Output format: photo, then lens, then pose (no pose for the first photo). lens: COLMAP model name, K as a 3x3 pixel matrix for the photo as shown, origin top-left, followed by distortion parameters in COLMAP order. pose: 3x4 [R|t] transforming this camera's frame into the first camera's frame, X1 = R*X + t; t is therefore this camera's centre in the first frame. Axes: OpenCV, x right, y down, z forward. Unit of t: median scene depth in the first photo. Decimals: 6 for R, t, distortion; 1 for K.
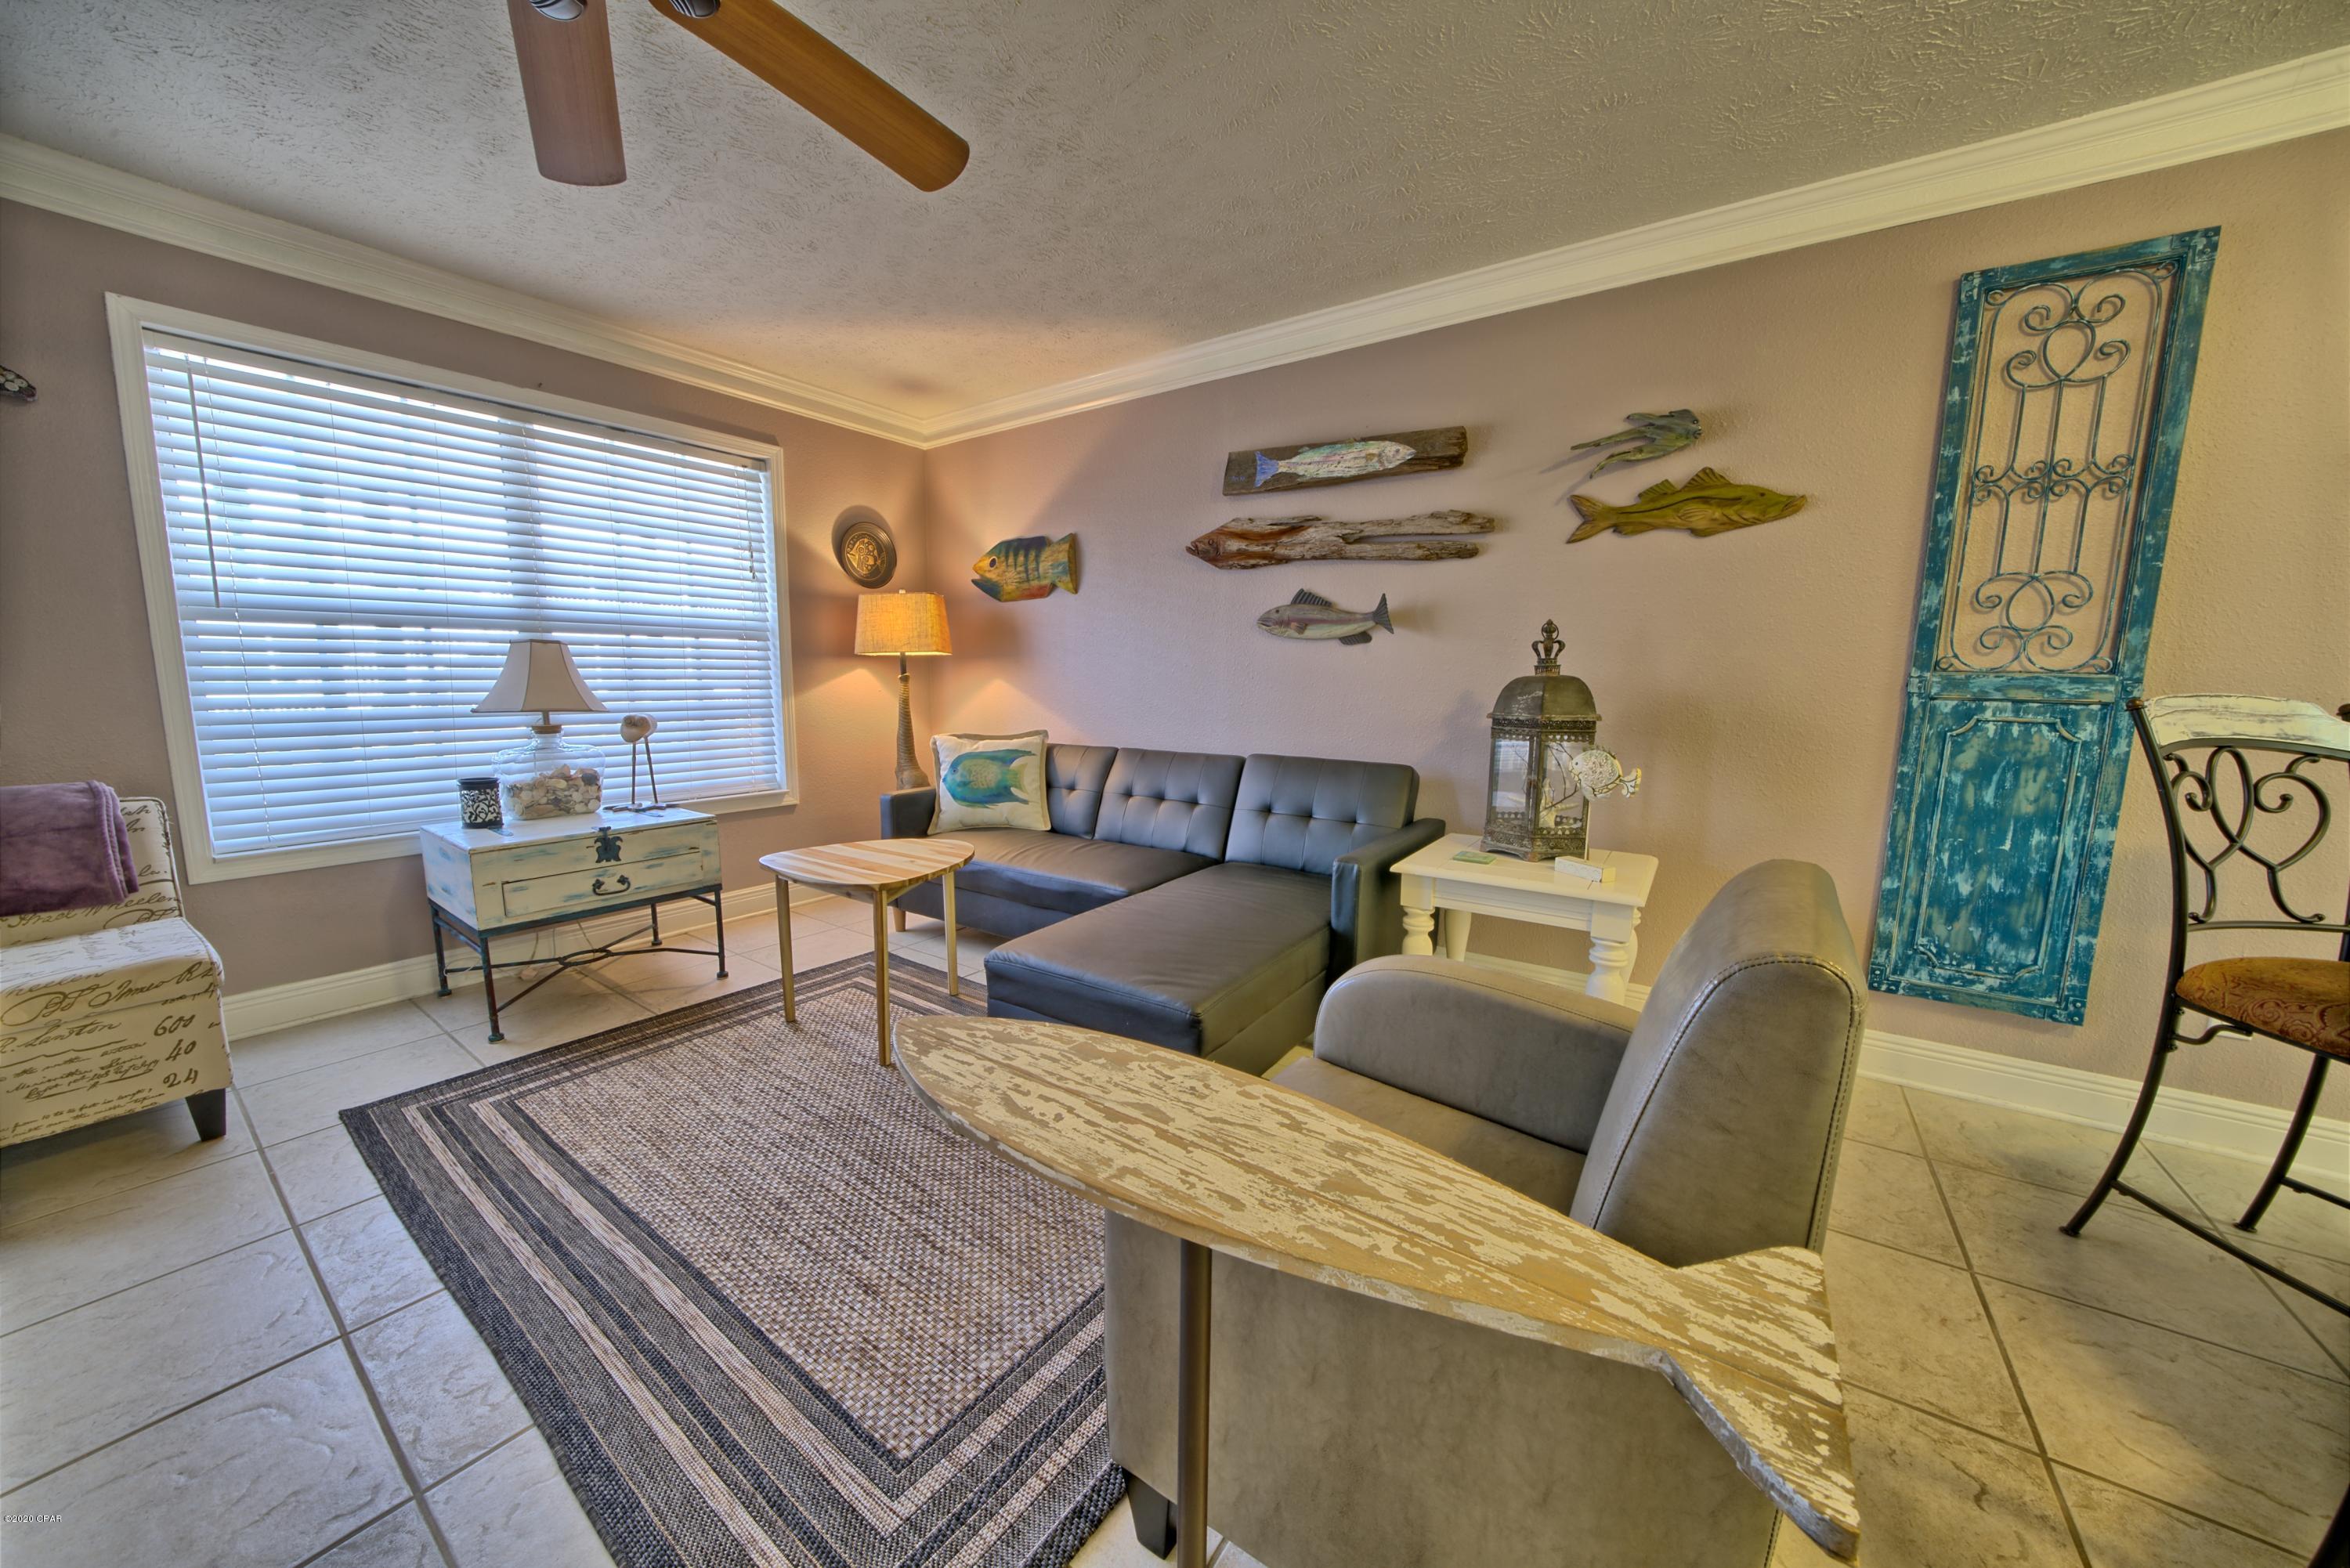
lens RADIAL K [[806.6, 0, 1171.1], [0, 806.6, 781.1], [0, 0, 1]] dist [-0.021911, 0.001340]
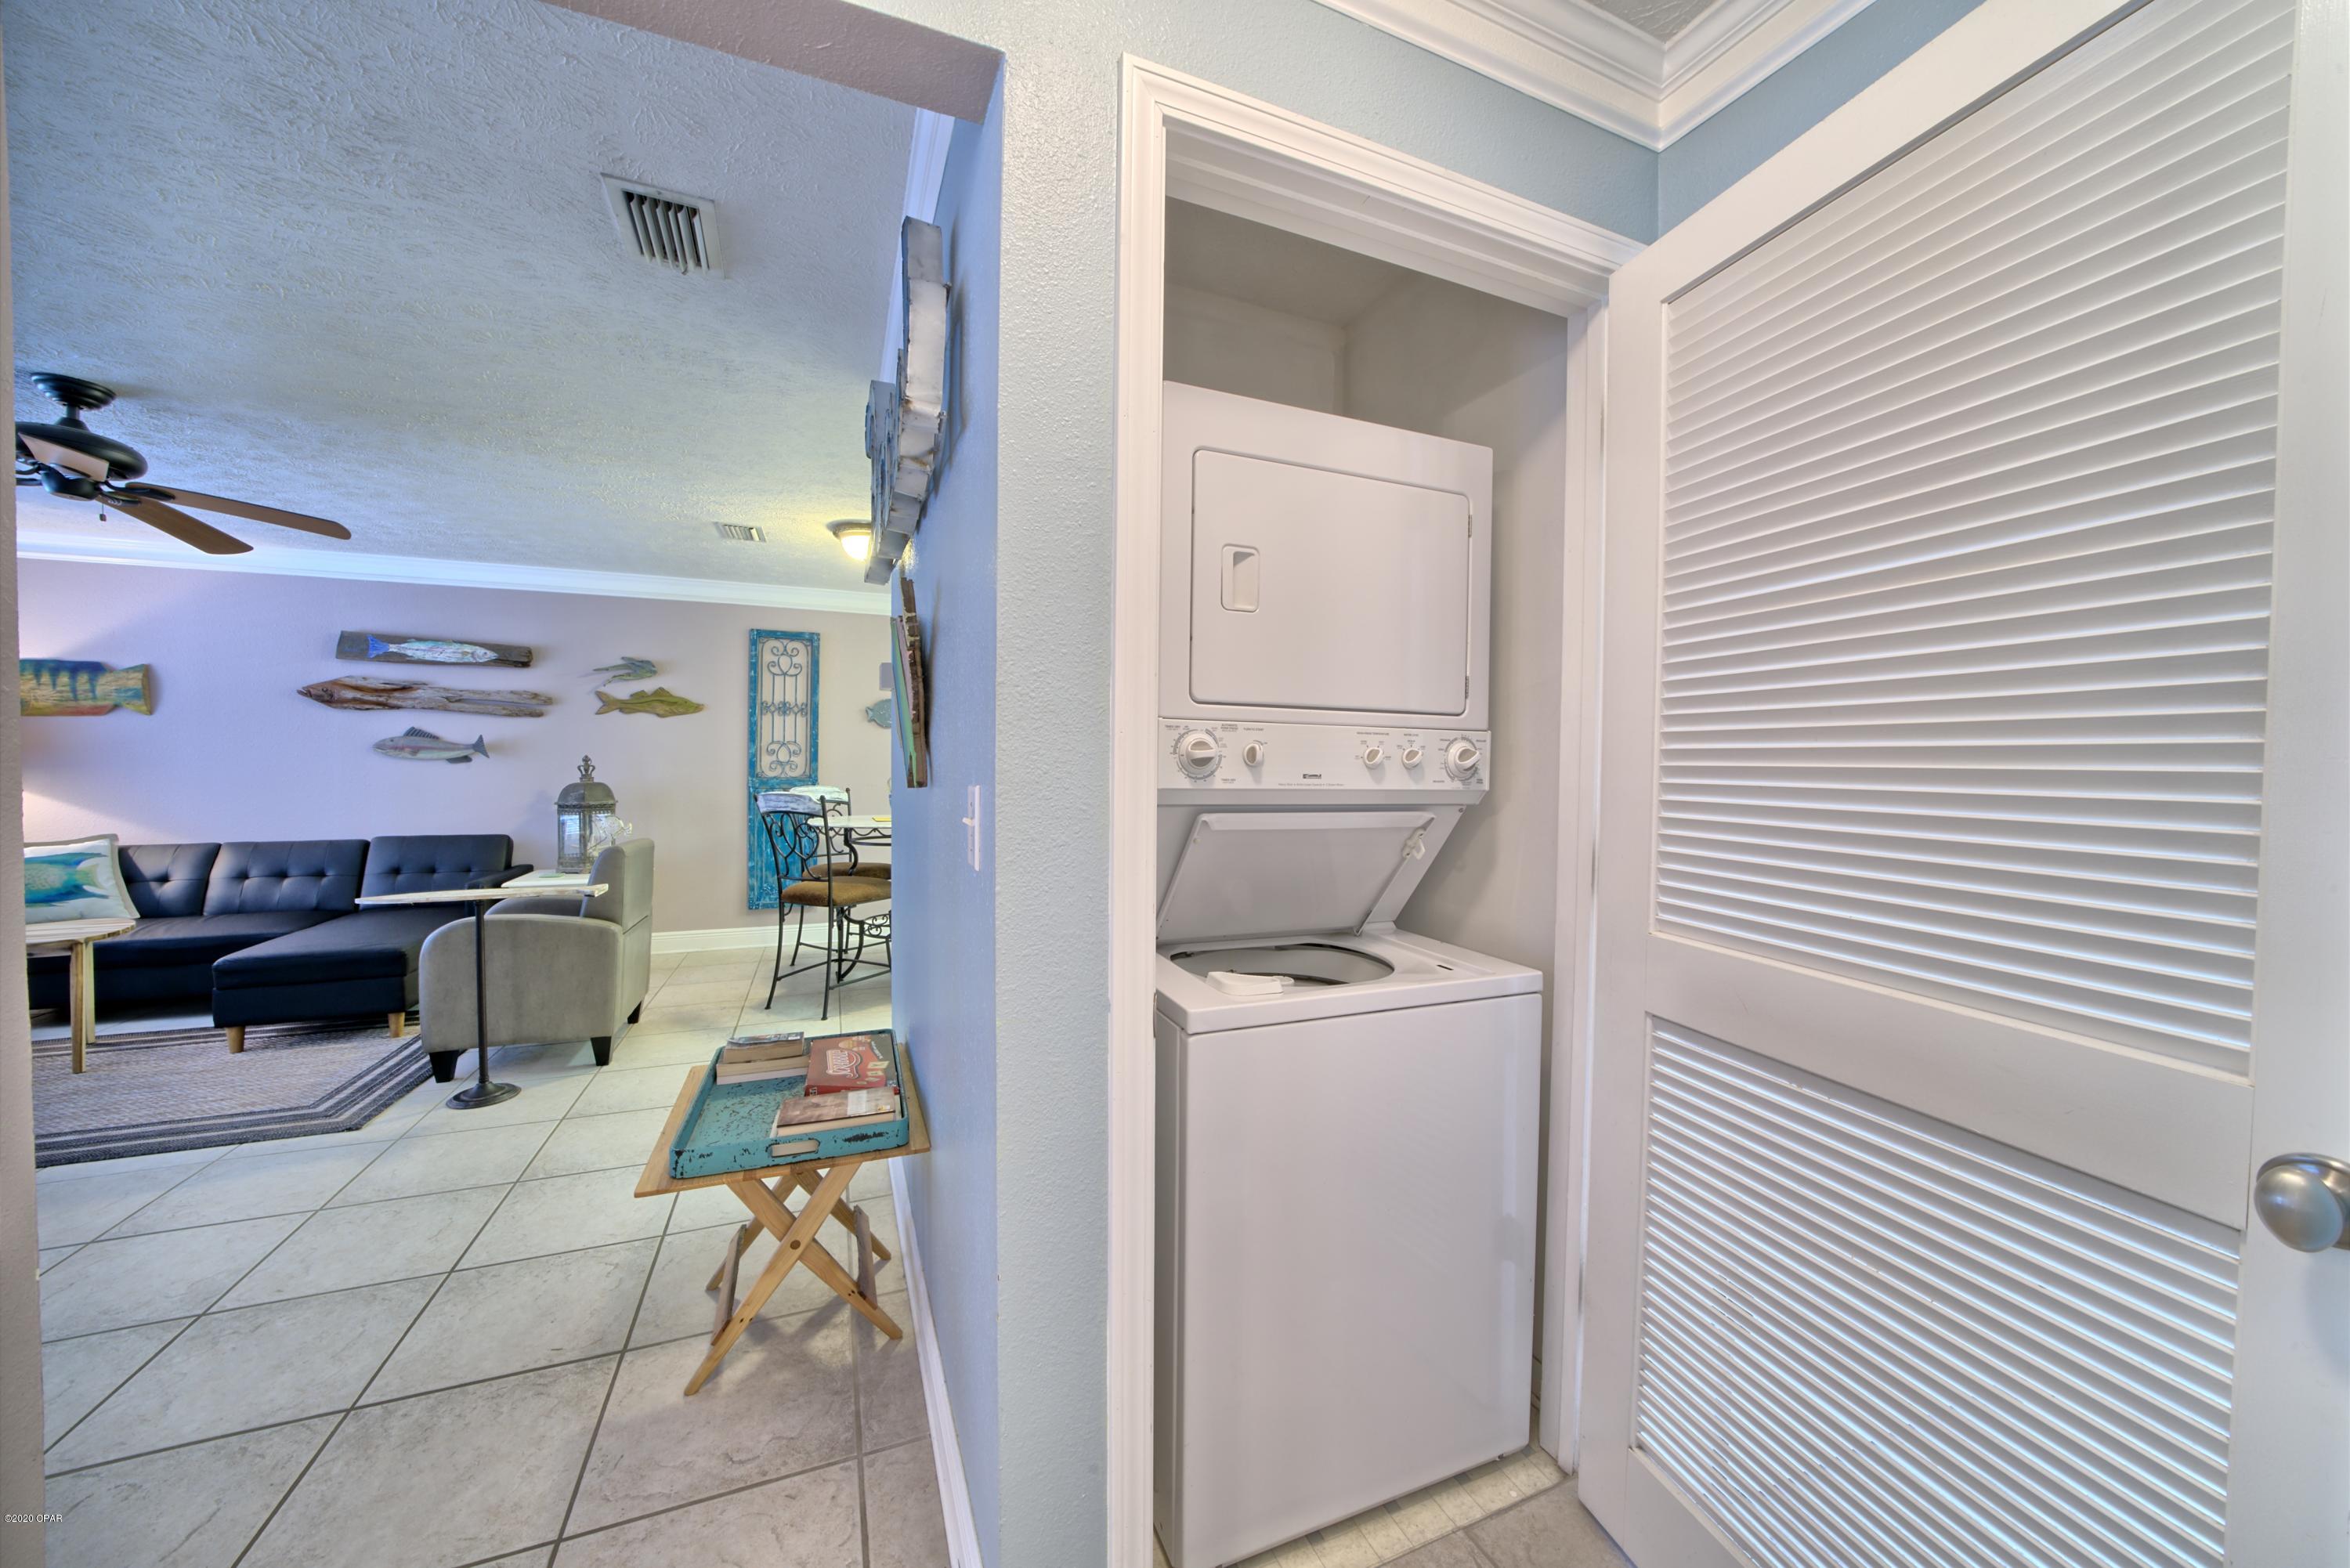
lens RADIAL K [[806.6, 0, 1156.1], [0, 806.6, 782.7], [0, 0, 1]] dist [-0.021911, 0.001340]
pose [[0.538163, -0.024344, 0.842489, -0.396773], [0.107221, 0.993439, -0.039785, 0.089973], [-0.835993, 0.111744, 0.537242, -1.117623]]
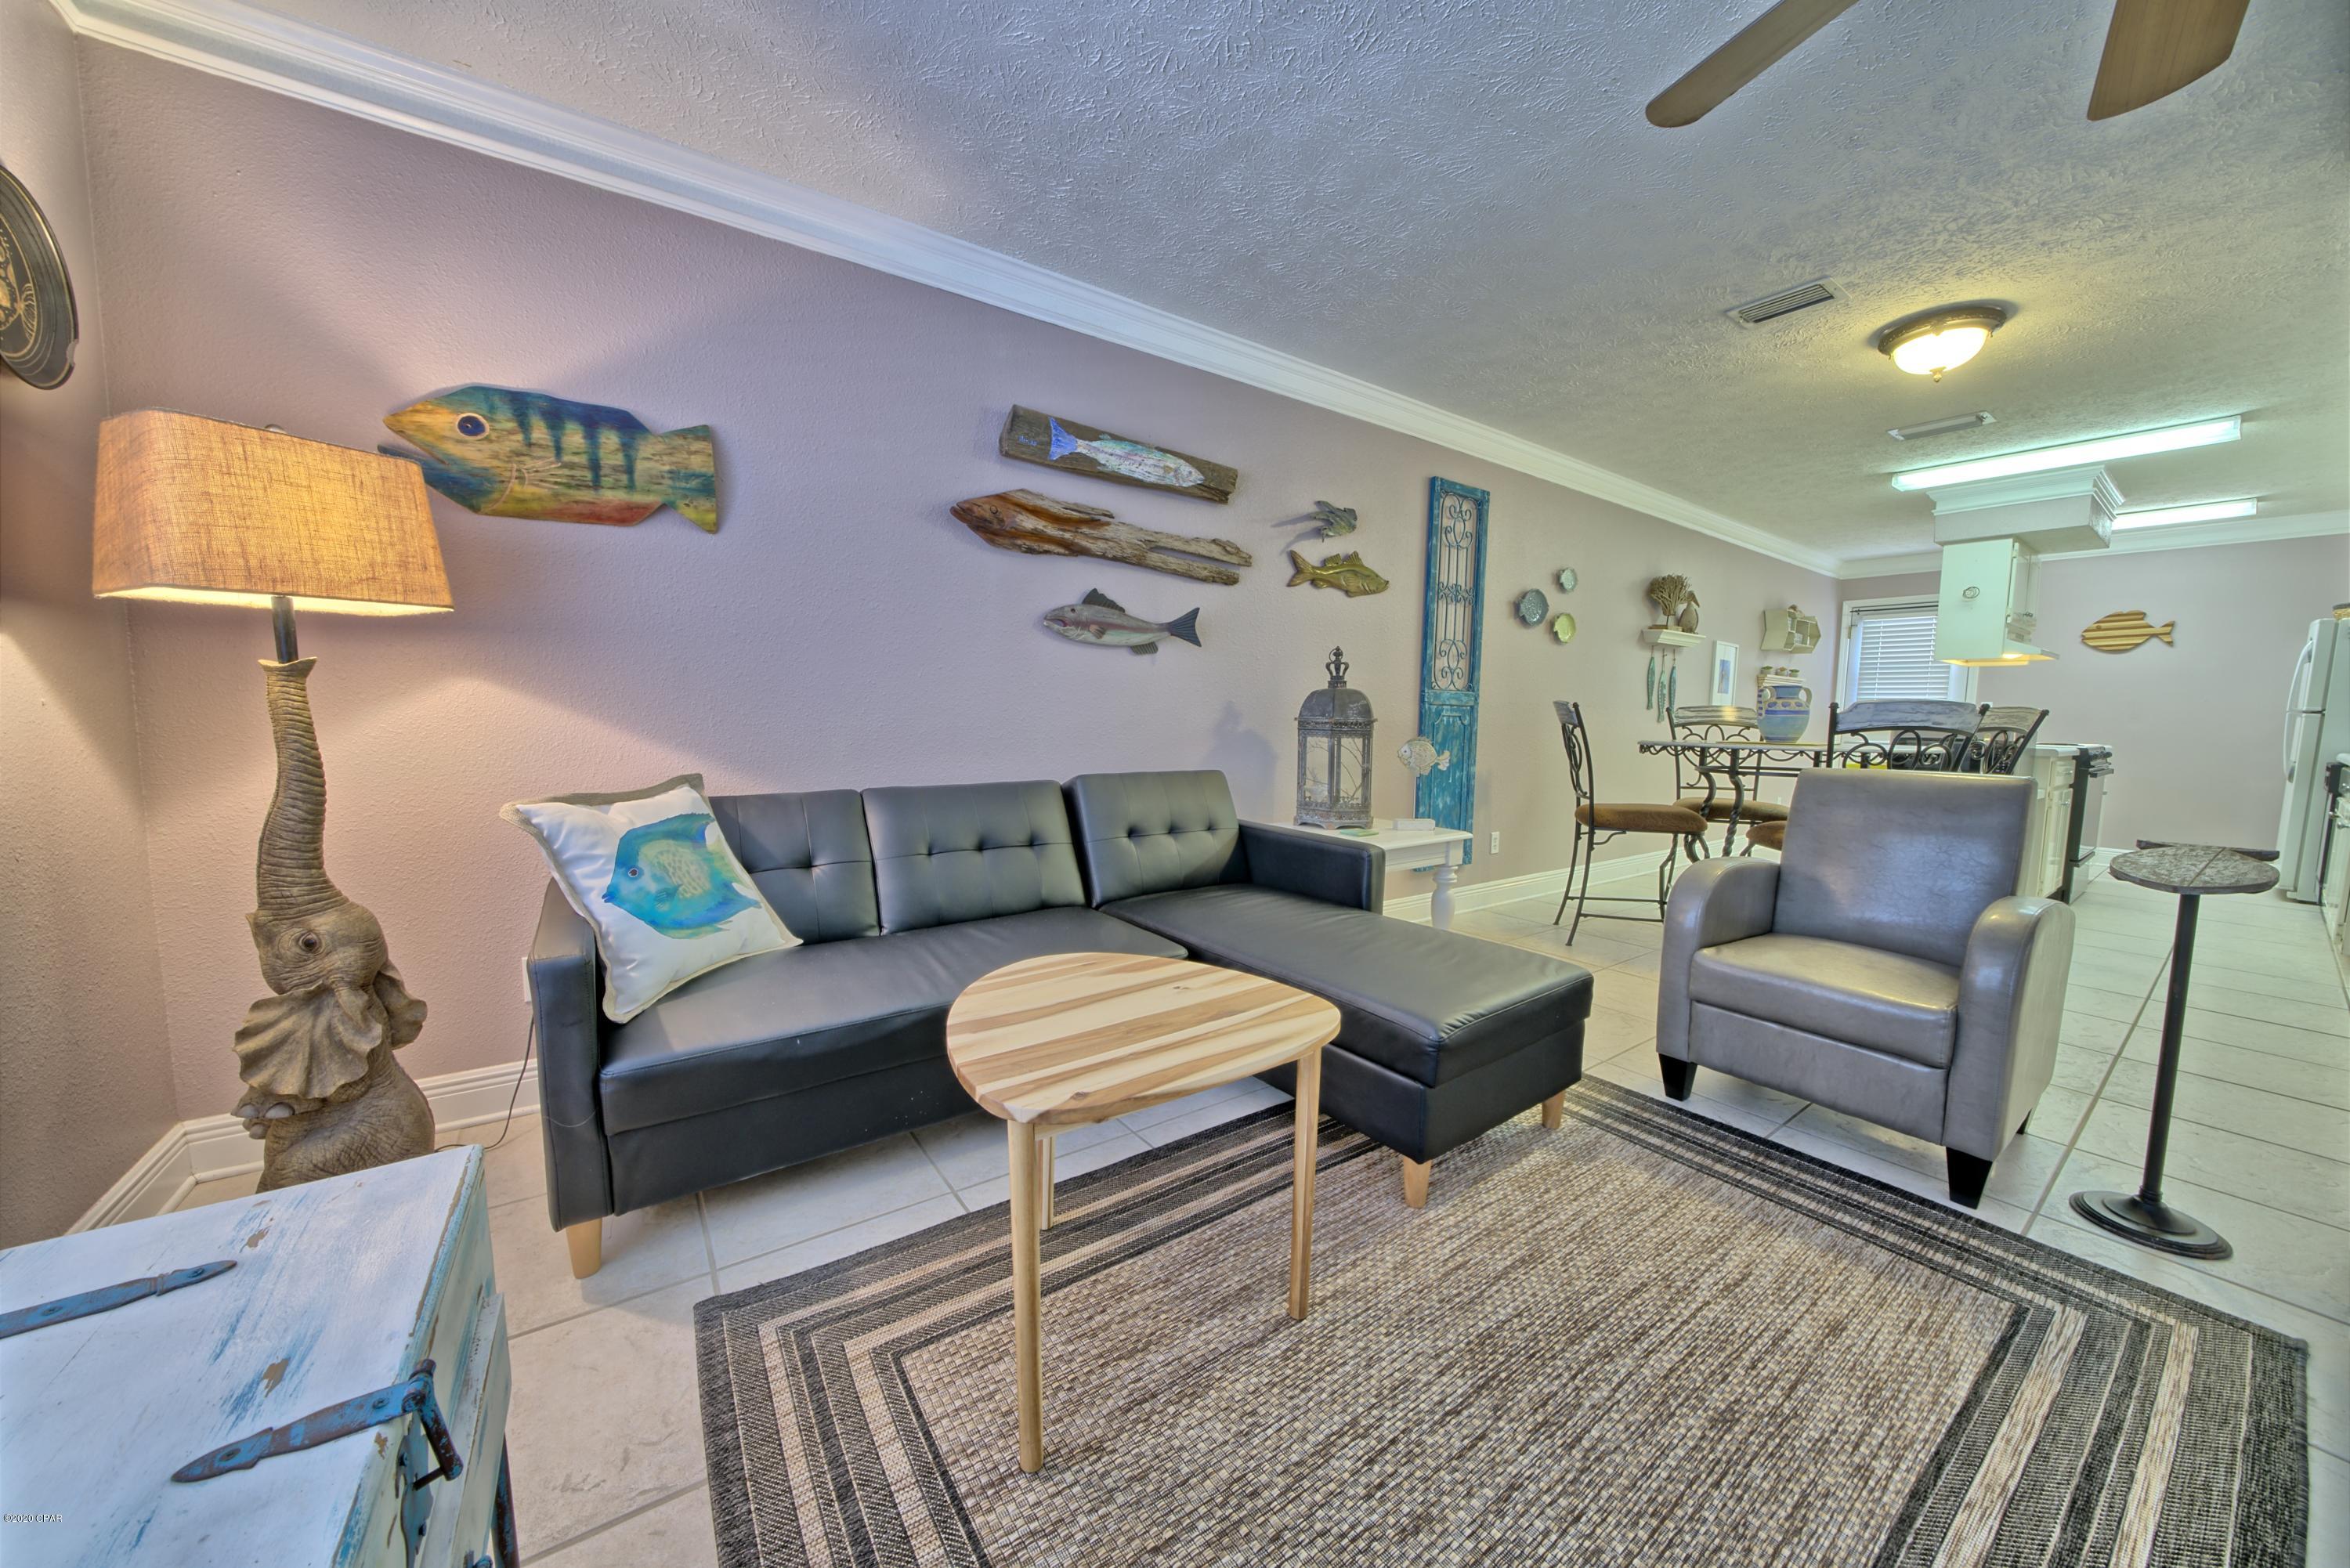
lens RADIAL K [[806.6, 0, 1162.6], [0, 806.6, 782.3], [0, 0, 1]] dist [-0.021911, 0.001340]
pose [[0.346127, -0.088973, 0.933959, -0.765607], [0.110861, 0.992397, 0.053455, -0.071470], [-0.931615, 0.085038, 0.353359, 0.712198]]
